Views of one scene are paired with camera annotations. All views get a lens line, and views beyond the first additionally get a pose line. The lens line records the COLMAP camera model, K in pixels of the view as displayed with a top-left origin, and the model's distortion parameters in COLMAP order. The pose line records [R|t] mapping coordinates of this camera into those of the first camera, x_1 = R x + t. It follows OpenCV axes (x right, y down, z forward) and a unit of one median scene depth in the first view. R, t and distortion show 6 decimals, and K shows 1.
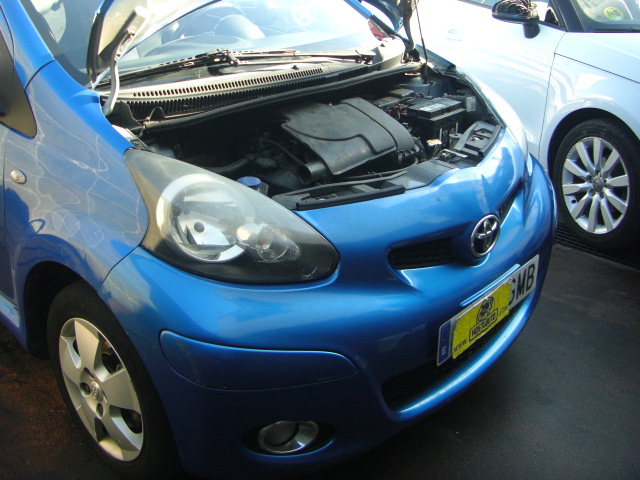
lens RADIAL K [[706.5, 0, 322.2], [0, 706.5, 219.1], [0, 0, 1]] dist [-0.132424, 0.005952]
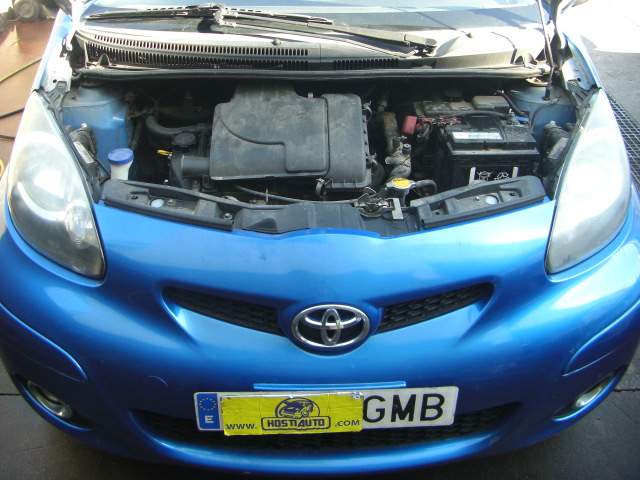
lens RADIAL K [[706.5, 0, 322.2], [0, 706.5, 219.1], [0, 0, 1]] dist [-0.132424, 0.005952]
pose [[0.688161, 0.394792, -0.608748, 0.623691], [-0.286171, 0.918676, 0.272288, -0.277056], [0.666739, -0.013172, 0.745175, 0.422155]]
